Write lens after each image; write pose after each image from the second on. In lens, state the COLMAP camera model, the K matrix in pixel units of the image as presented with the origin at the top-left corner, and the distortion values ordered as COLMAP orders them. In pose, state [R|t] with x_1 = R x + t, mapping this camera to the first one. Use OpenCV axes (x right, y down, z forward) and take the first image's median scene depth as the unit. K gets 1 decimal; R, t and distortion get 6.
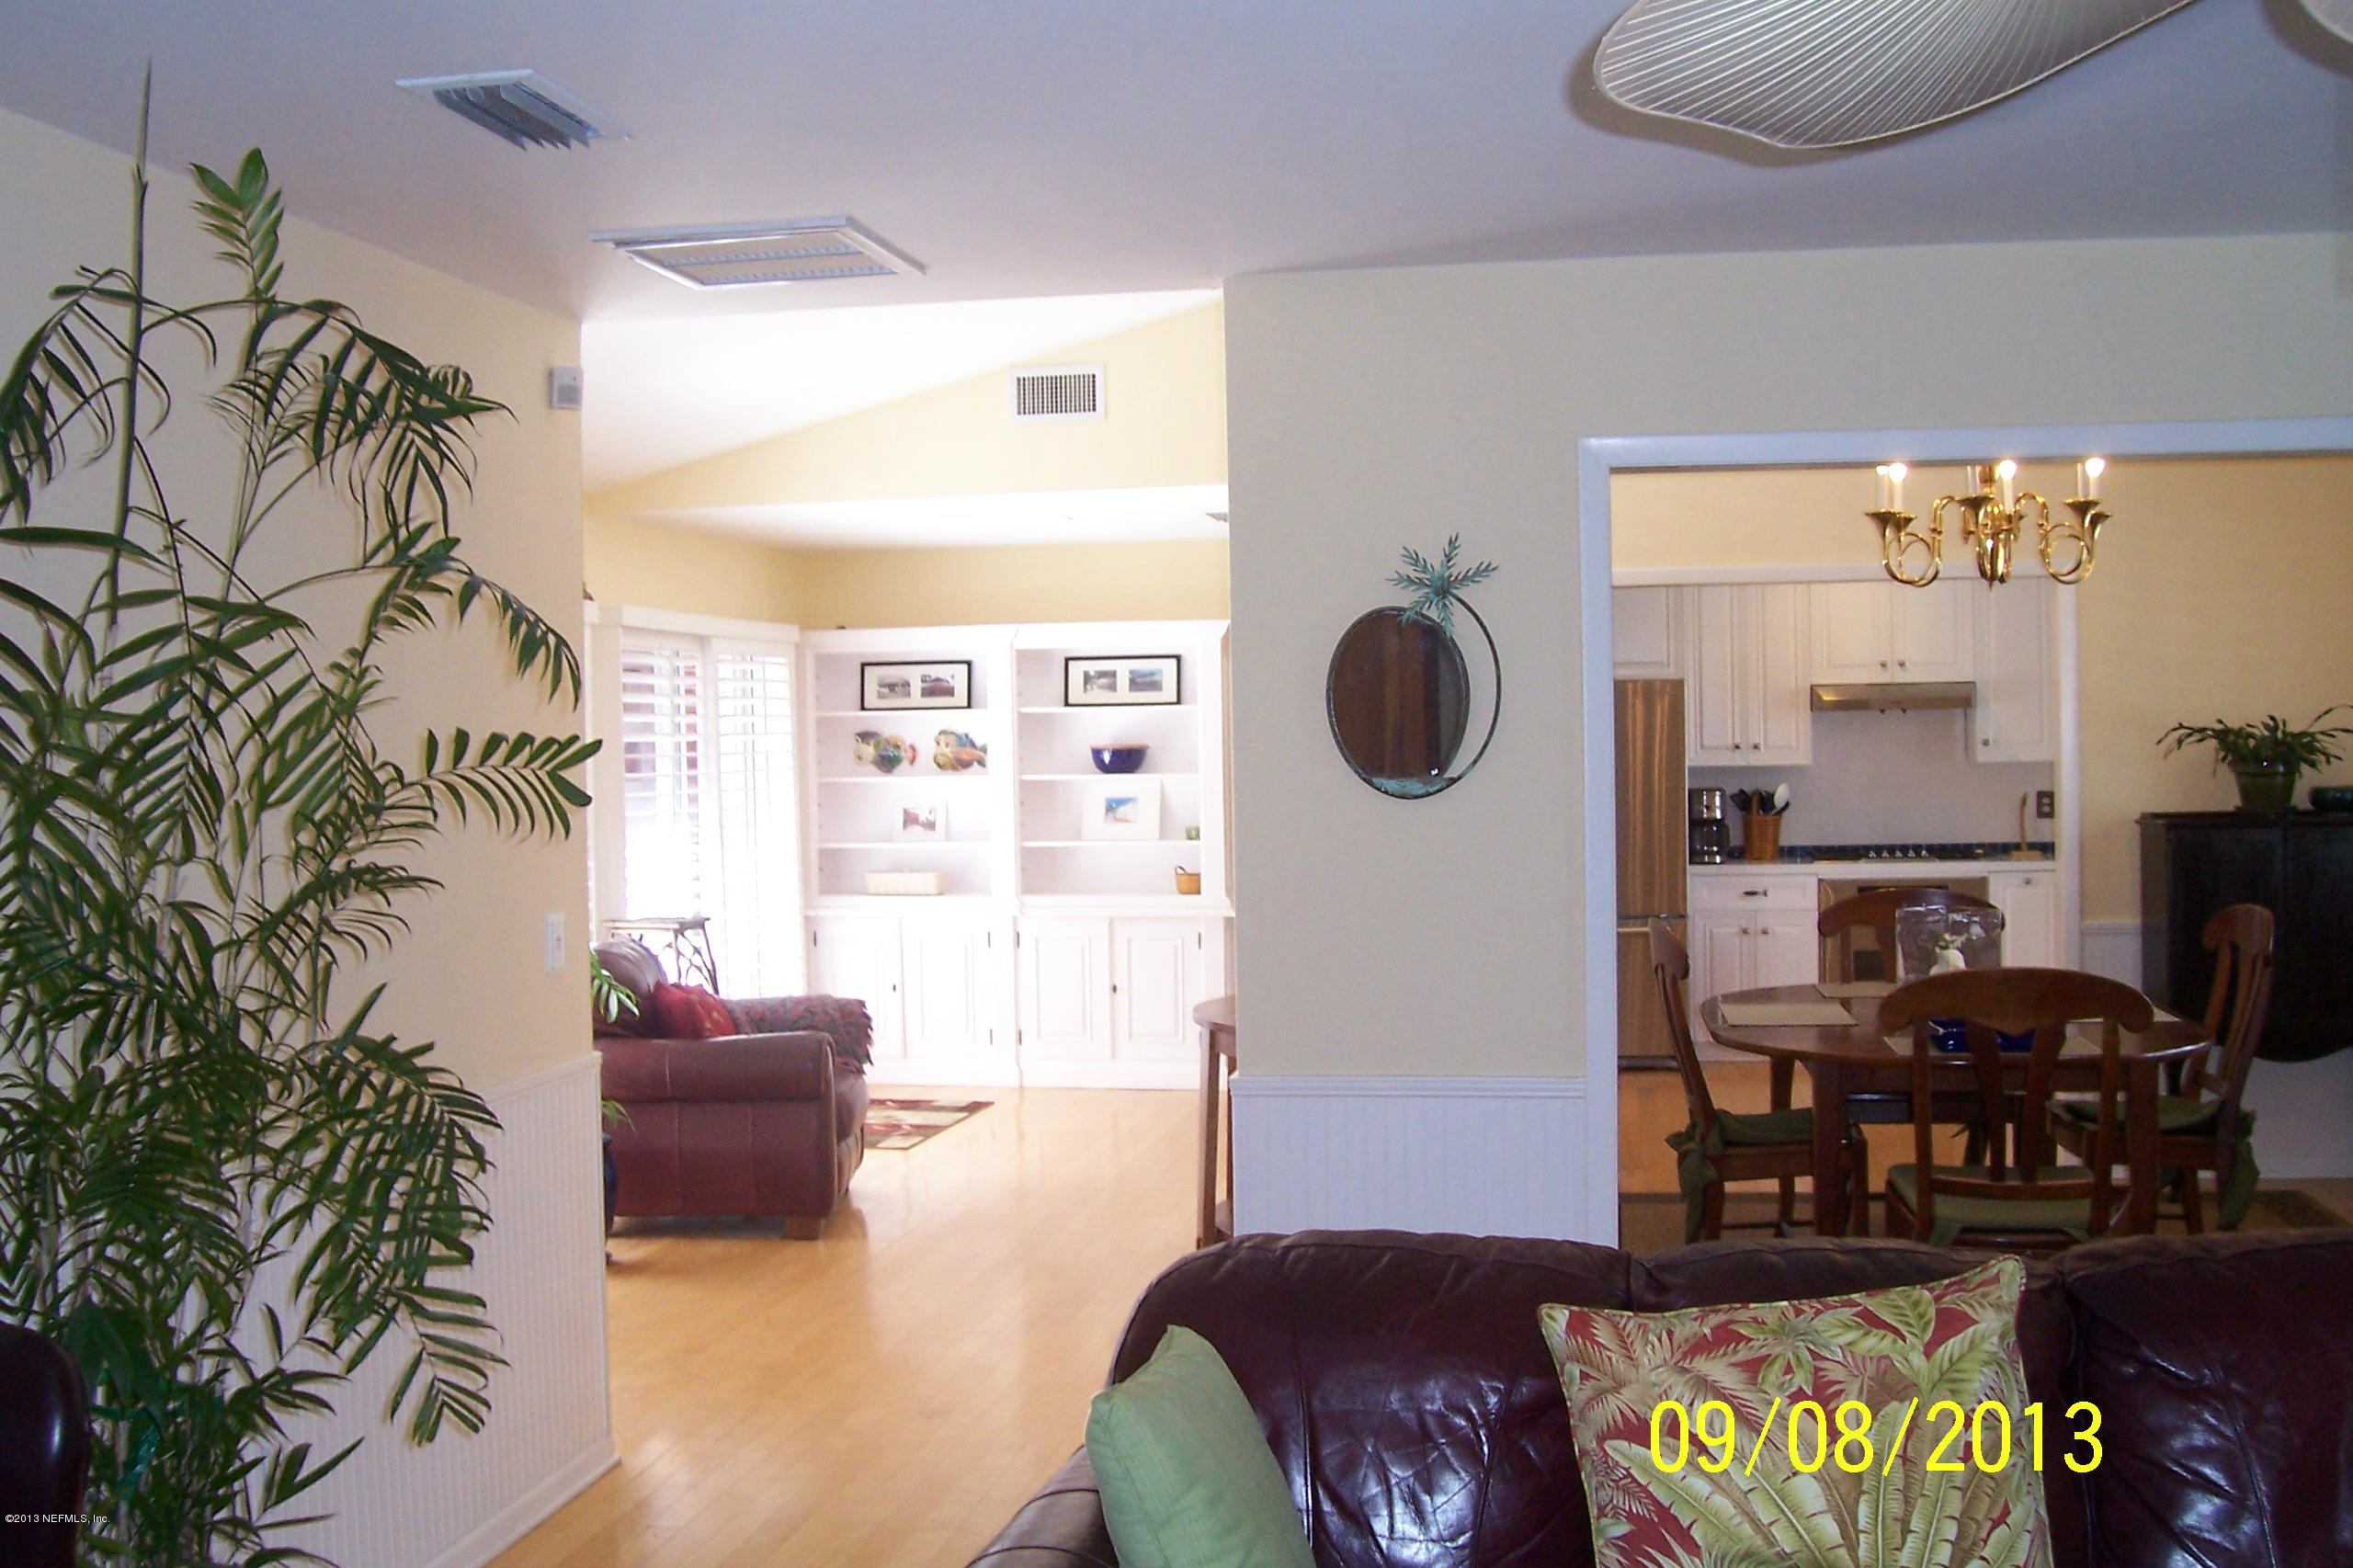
lens RADIAL K [[2392.9, 0, 1180.5], [0, 2392.9, 837.6], [0, 0, 1]] dist [-0.197611, 0.260909]
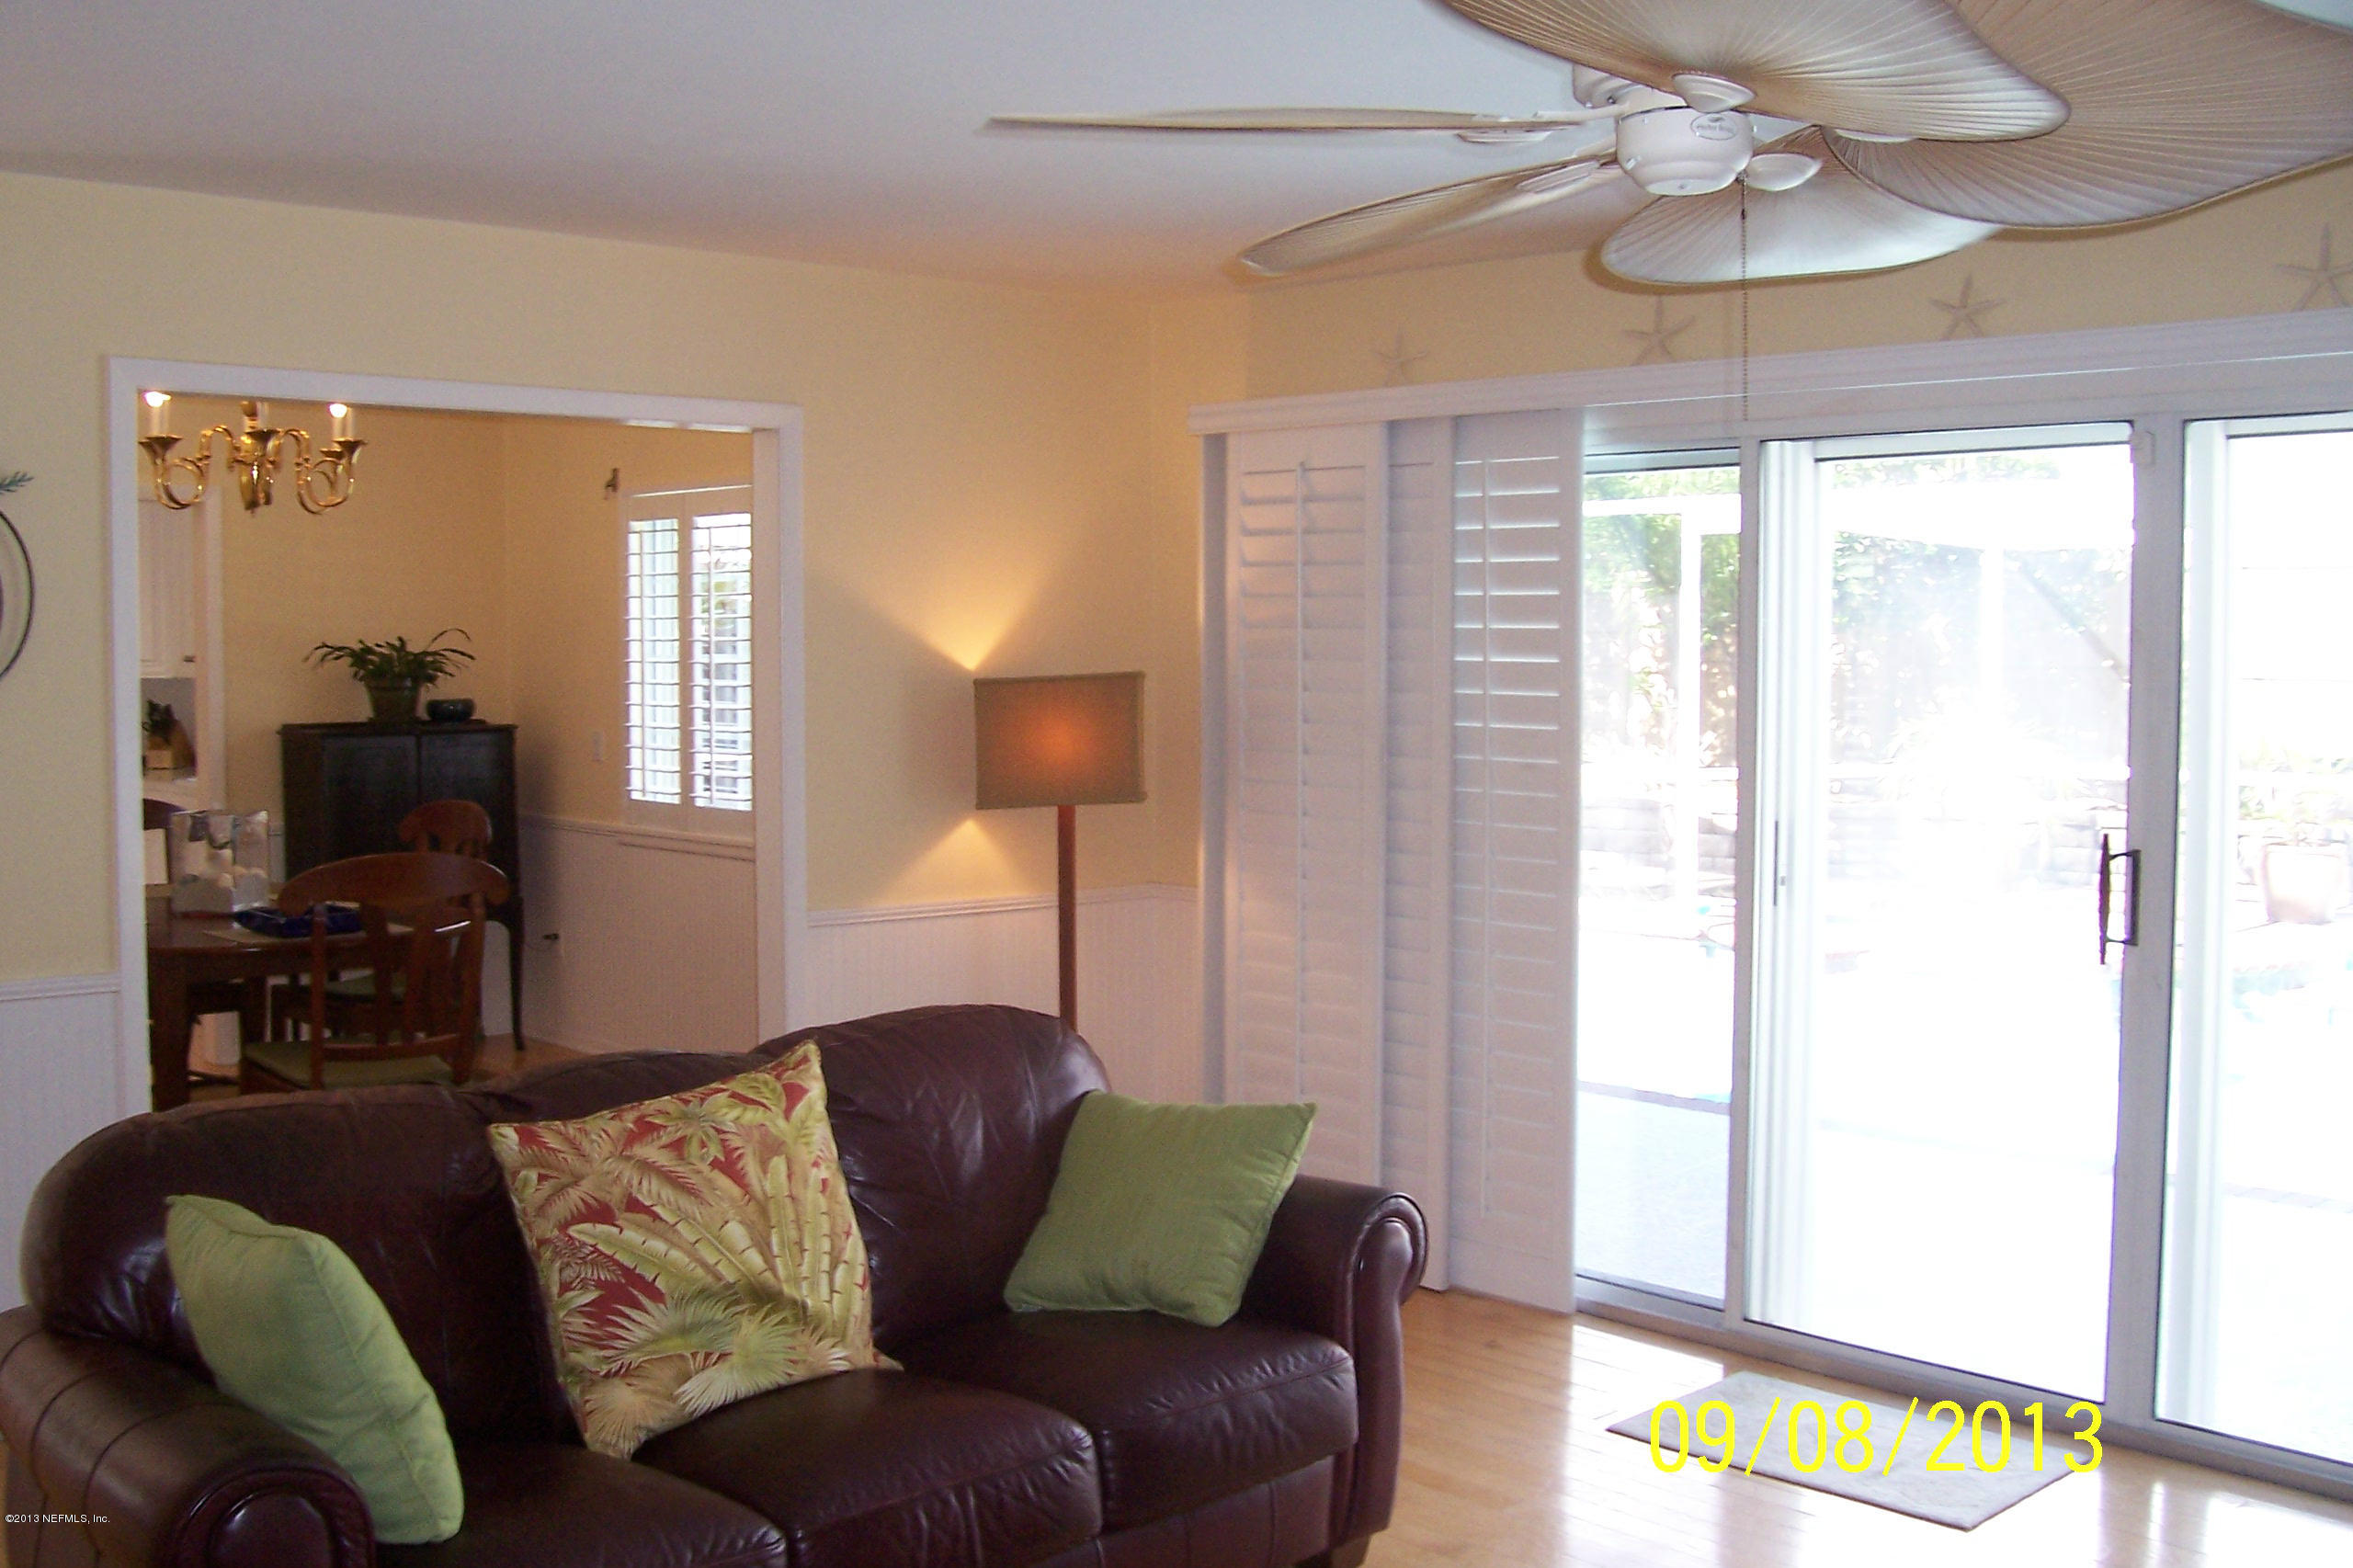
lens RADIAL K [[2388.1, 0, 1184.0], [0, 2388.1, 778.9], [0, 0, 1]] dist [-0.195989, 0.206177]
pose [[0.586659, -0.023692, 0.809487, -0.580067], [0.017564, 0.999709, 0.016530, 0.011670], [-0.809643, 0.004521, 0.586905, 0.035924]]
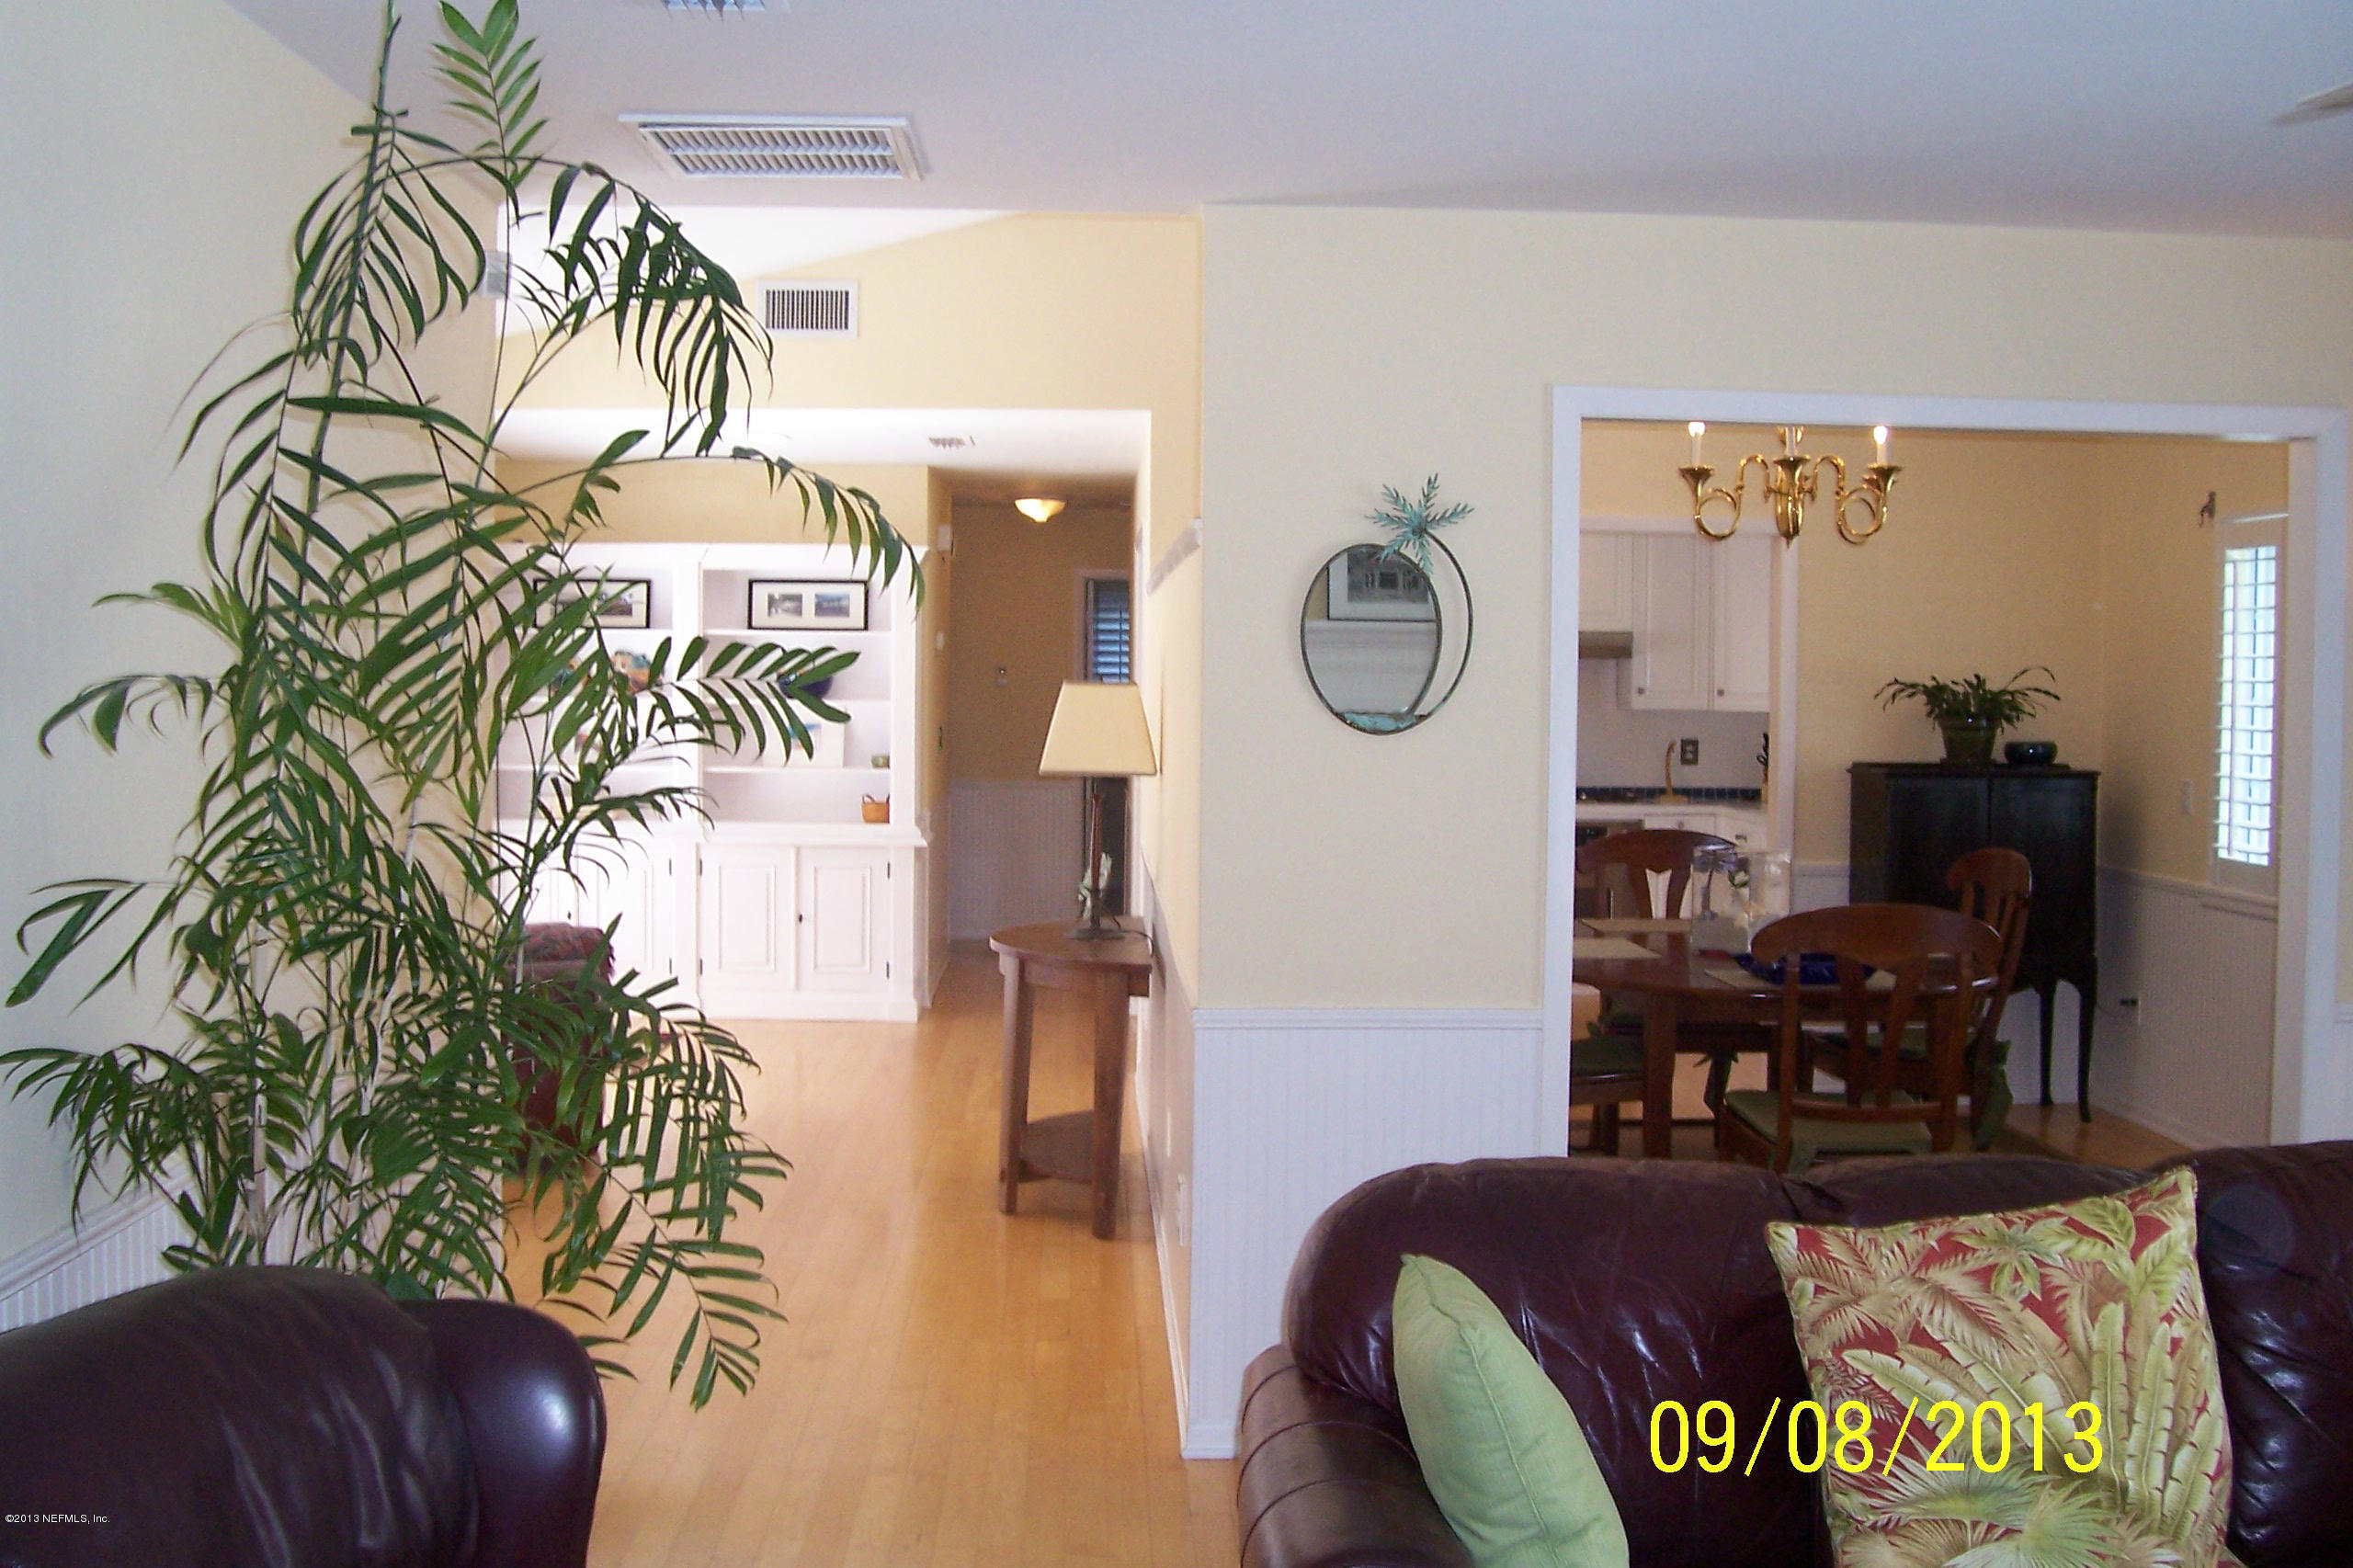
lens RADIAL K [[2388.1, 0, 1184.0], [0, 2388.1, 778.9], [0, 0, 1]] dist [-0.195989, 0.206177]
pose [[0.973778, 0.019346, 0.226676, -0.334616], [-0.020154, 0.999796, 0.001248, 0.005421], [-0.226605, -0.005784, 0.973970, 0.051209]]
